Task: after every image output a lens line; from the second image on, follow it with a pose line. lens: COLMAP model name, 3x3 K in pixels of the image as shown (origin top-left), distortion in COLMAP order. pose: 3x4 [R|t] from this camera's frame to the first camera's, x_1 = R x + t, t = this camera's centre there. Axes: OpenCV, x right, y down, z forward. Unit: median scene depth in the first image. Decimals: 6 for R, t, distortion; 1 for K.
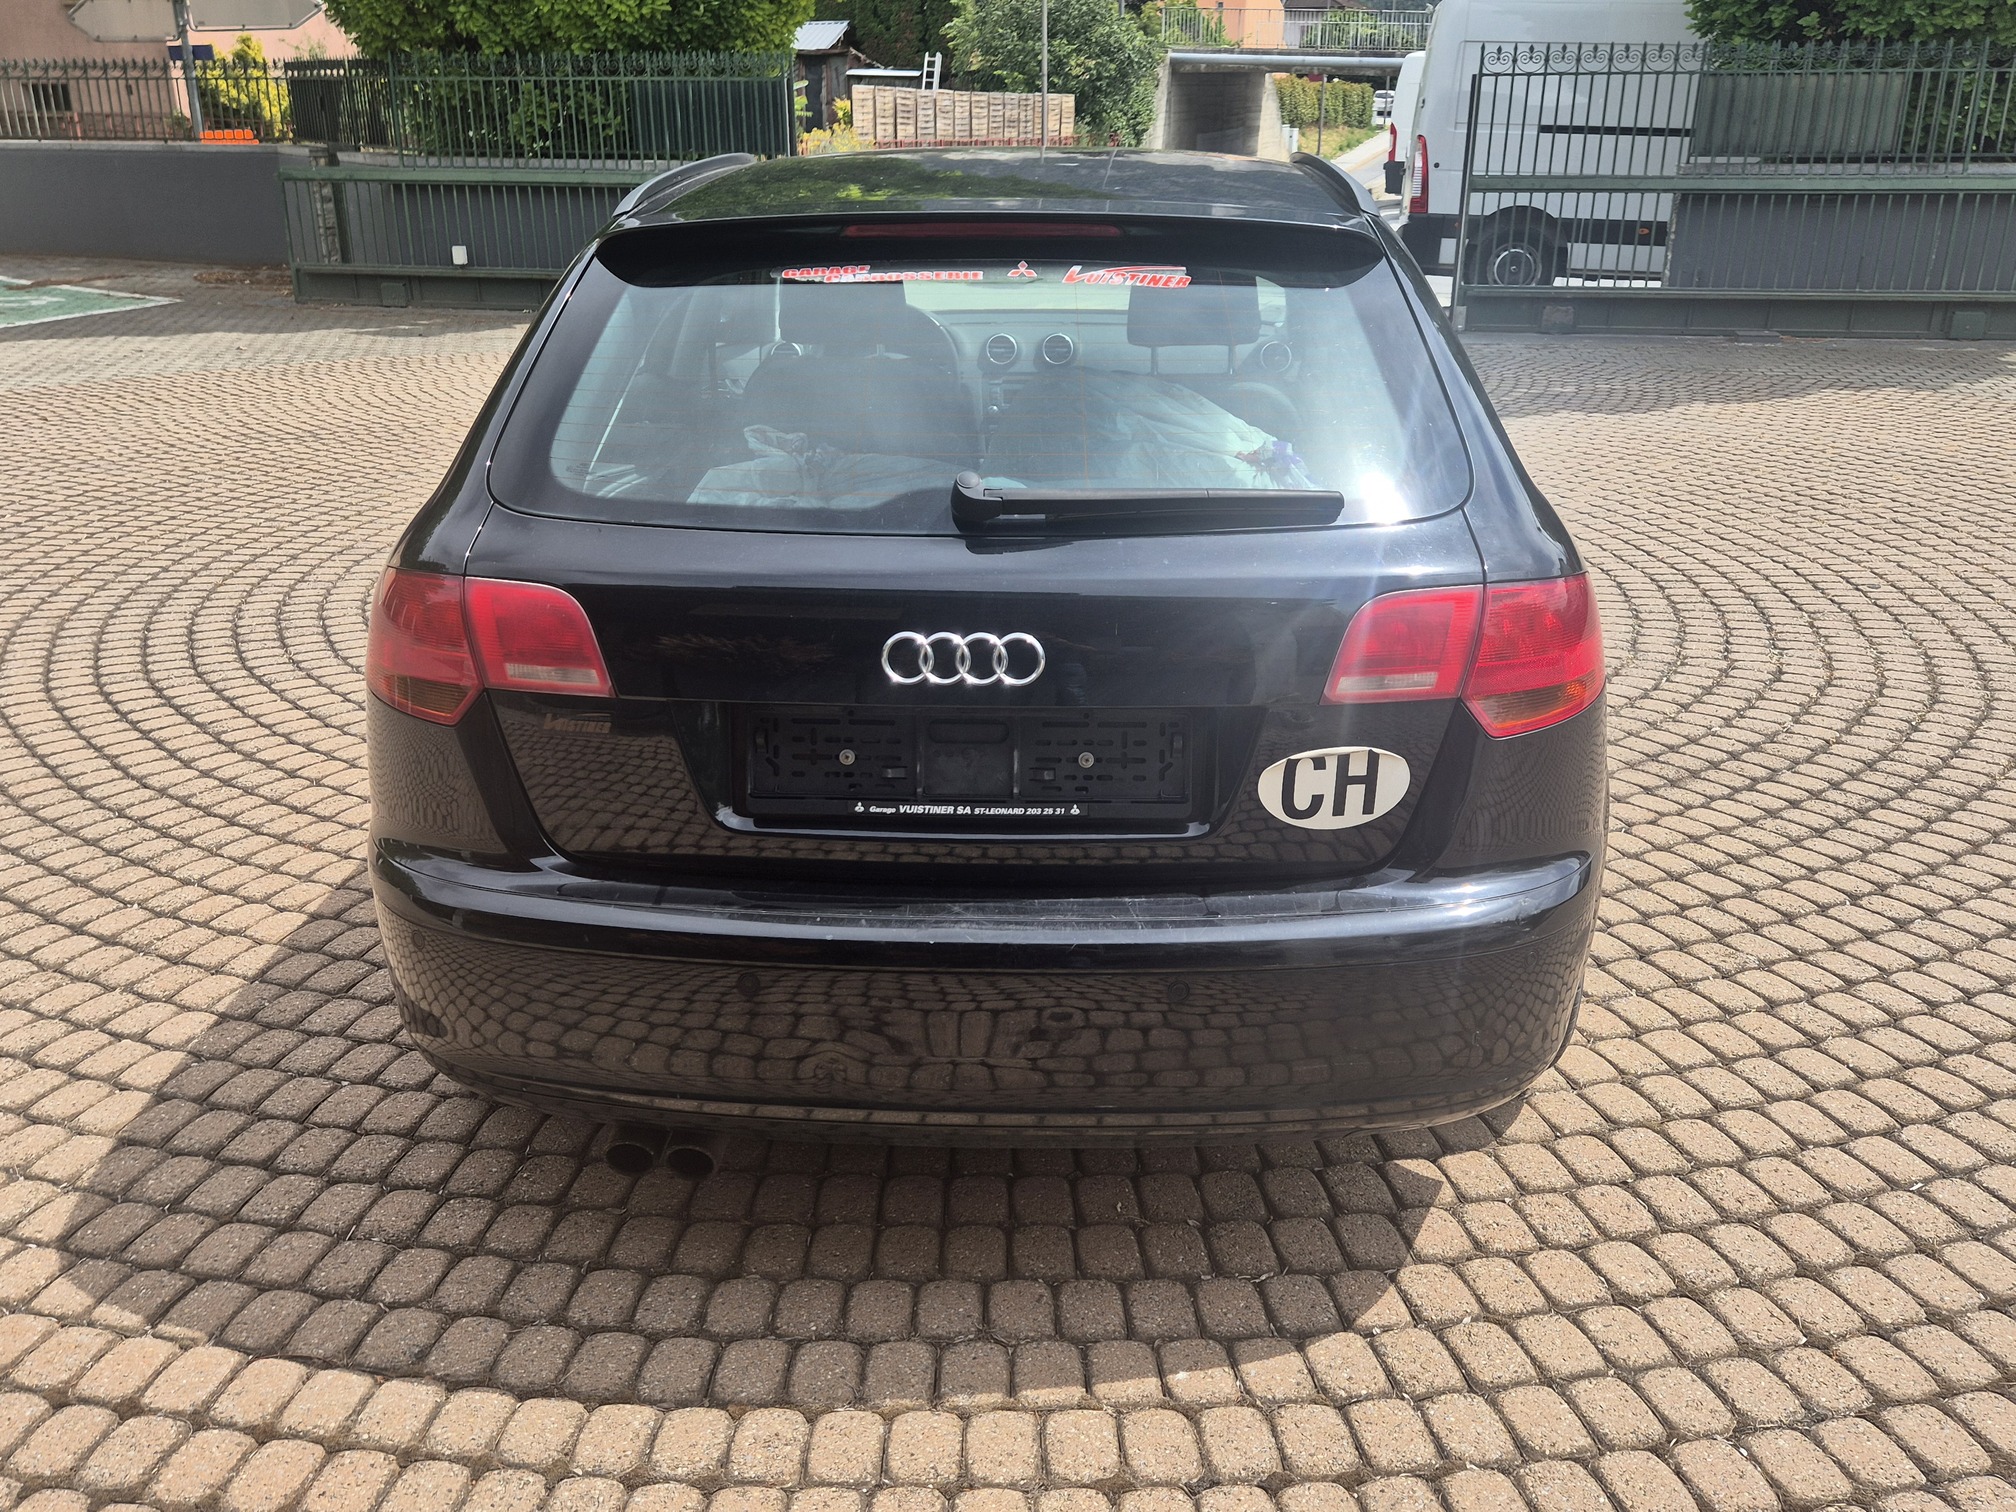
lens RADIAL K [[1706.6, 0, 995.6], [0, 1706.6, 770.5], [0, 0, 1]] dist [0.084069, -0.096906]
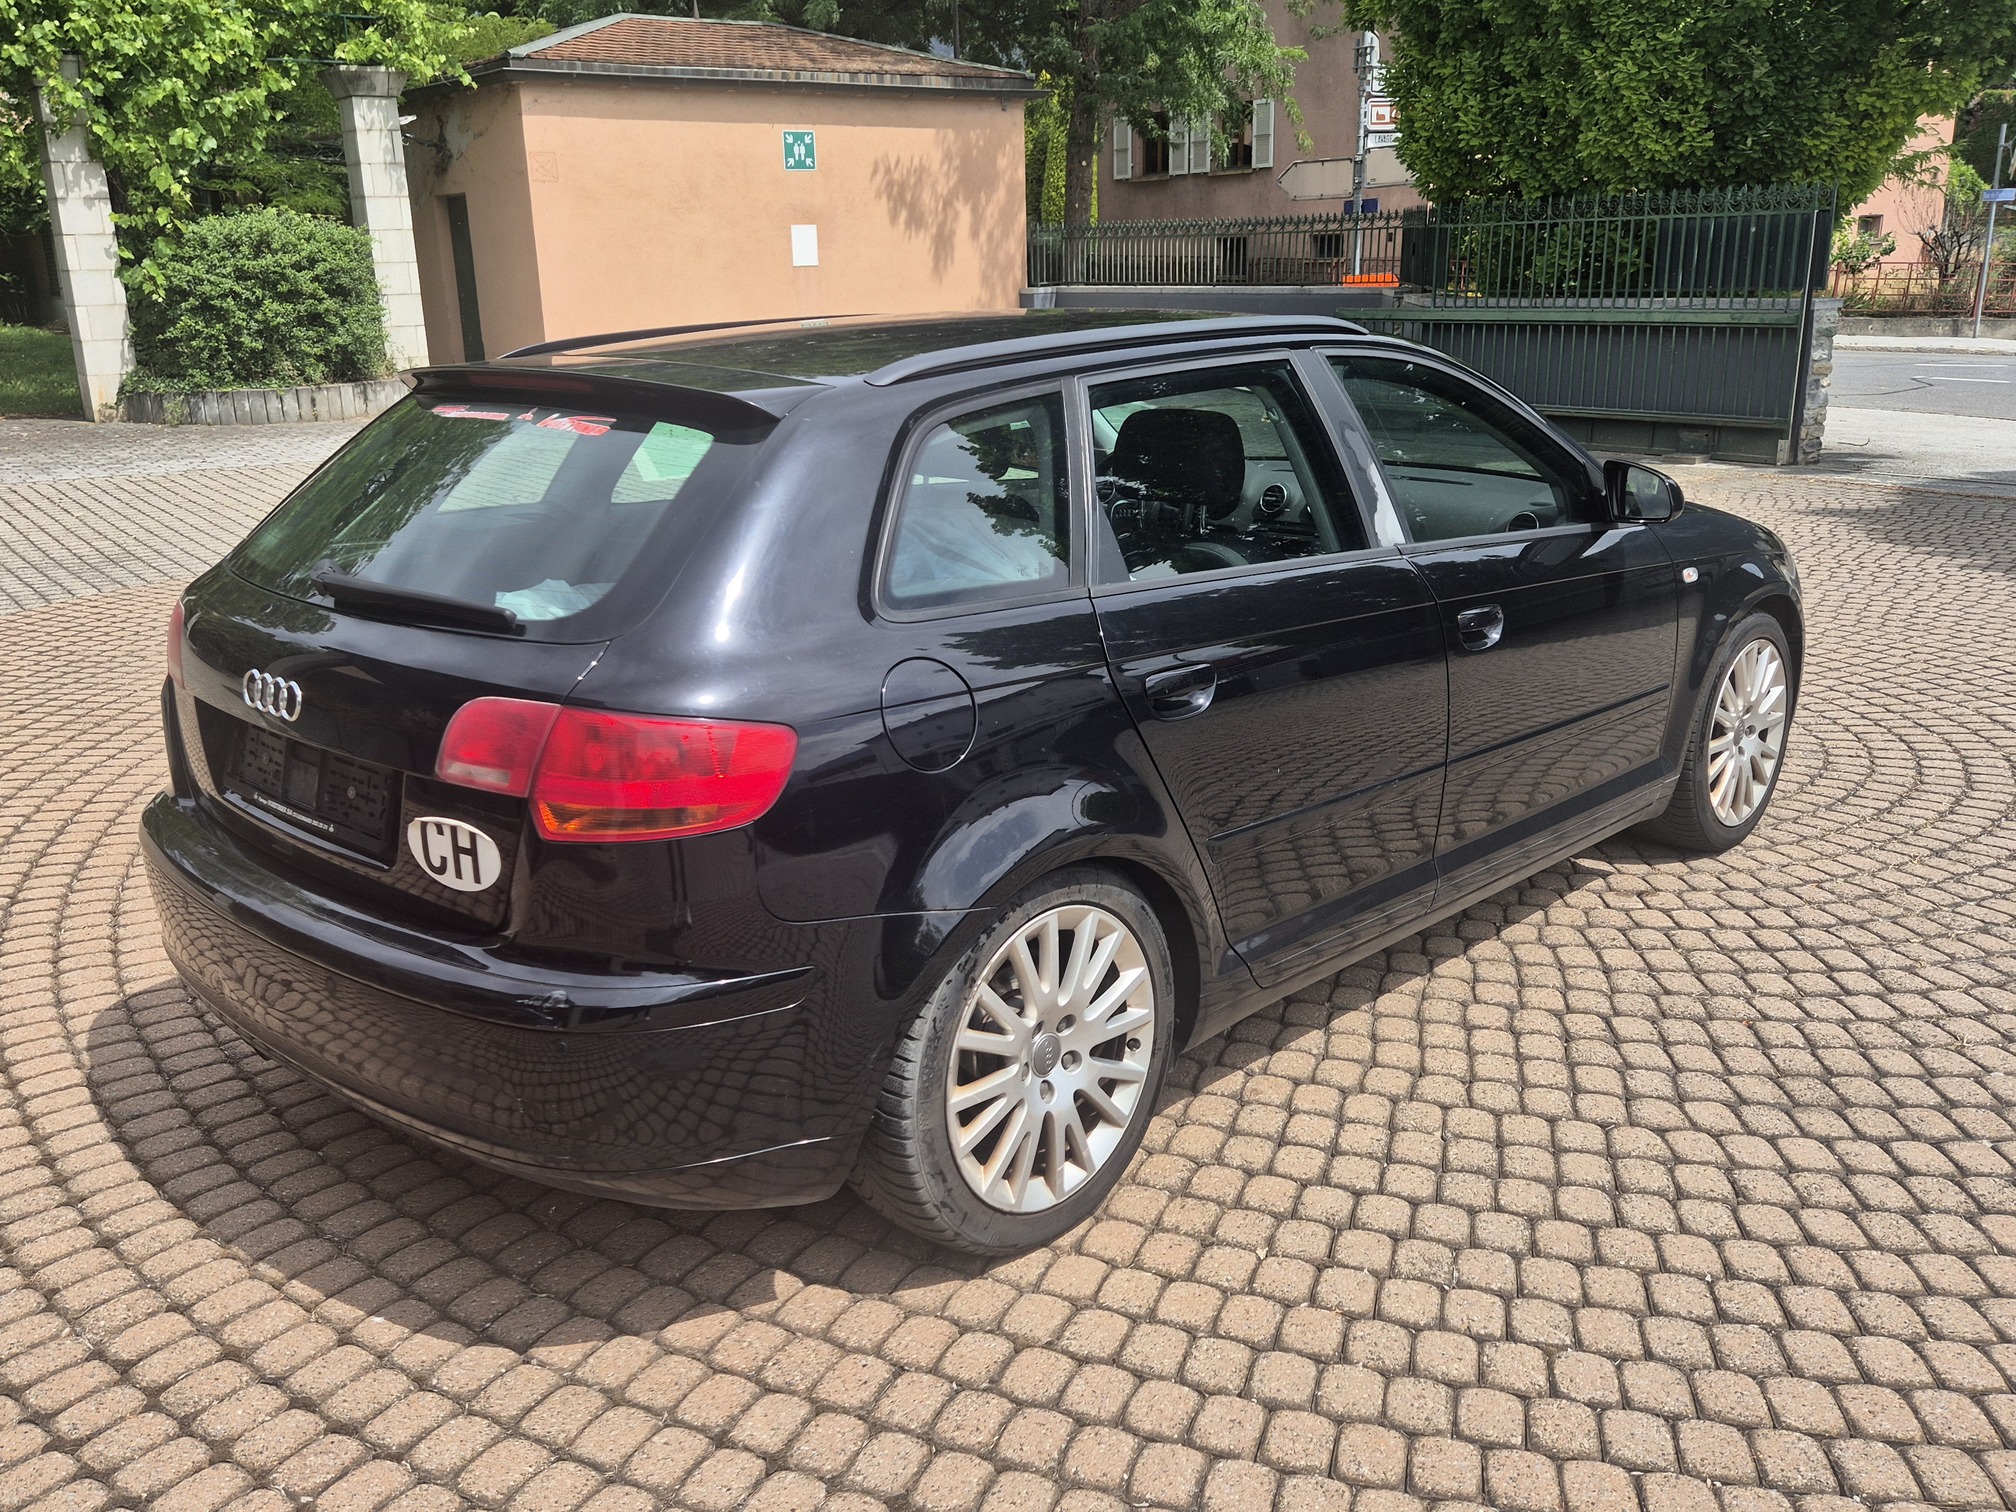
lens RADIAL K [[1730.3, 0, 1015.9], [0, 1730.3, 758.8], [0, 0, 1]] dist [0.084353, -0.058460]
pose [[0.746521, 0.171058, -0.642997, 0.784955], [-0.220485, 0.975384, 0.003501, -0.090180], [0.627768, 0.139158, 0.765861, 0.192343]]
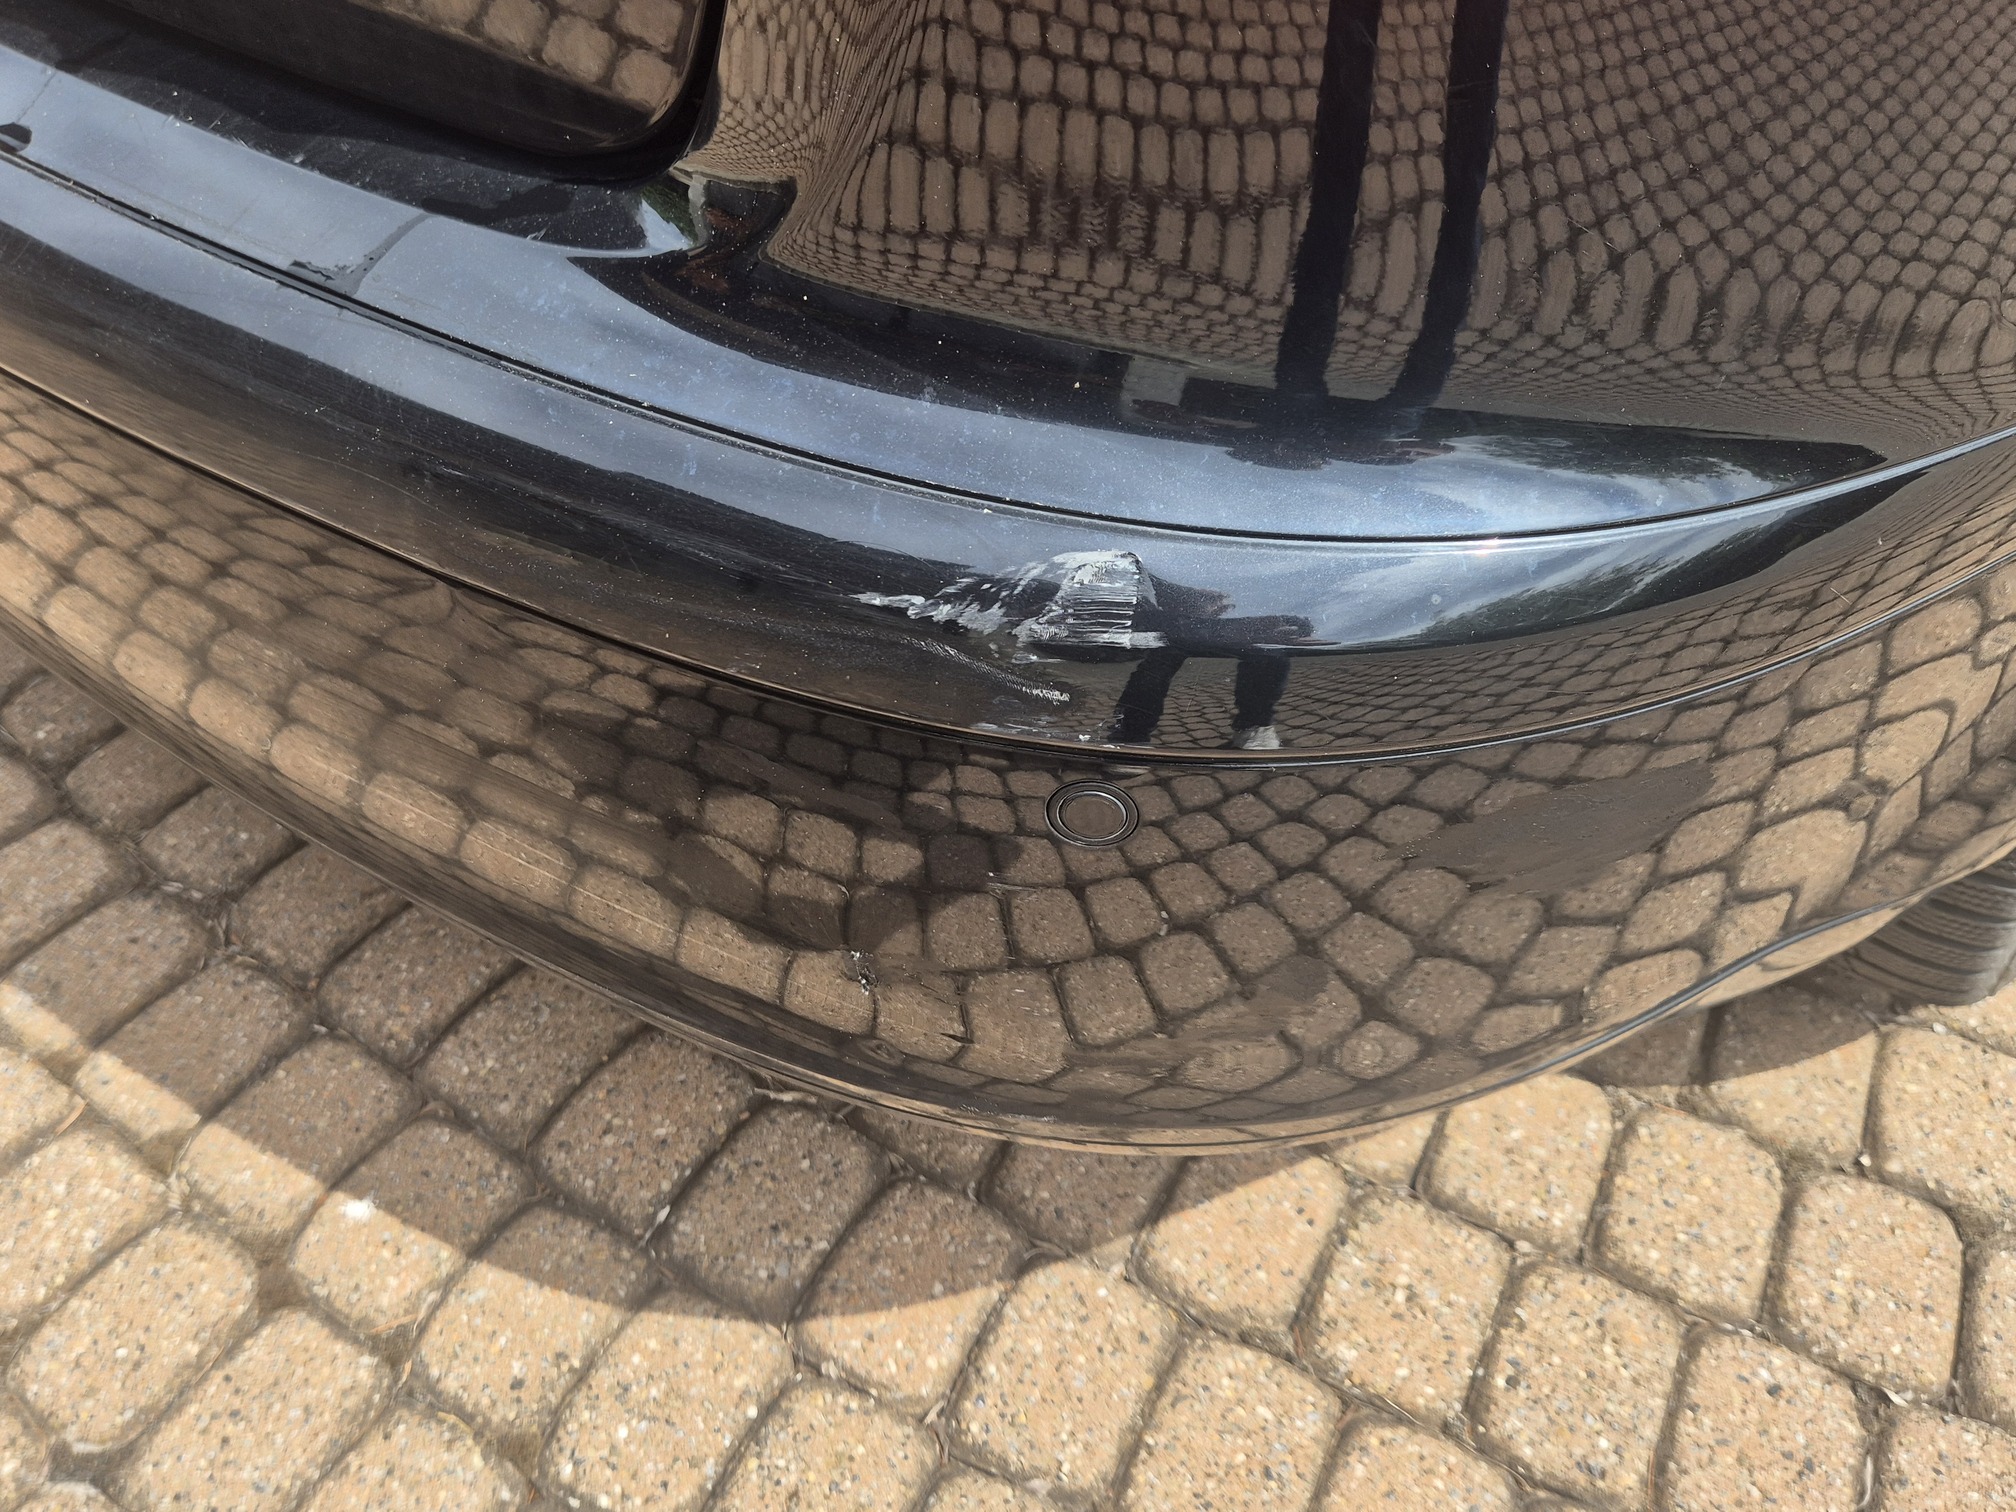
lens RADIAL K [[1730.3, 0, 1015.9], [0, 1730.3, 758.8], [0, 0, 1]] dist [0.084353, -0.058460]
pose [[0.781645, 0.451540, -0.430282, 0.256807], [-0.225734, 0.847891, 0.479714, -0.000155], [0.581442, -0.277837, 0.764677, 0.530979]]
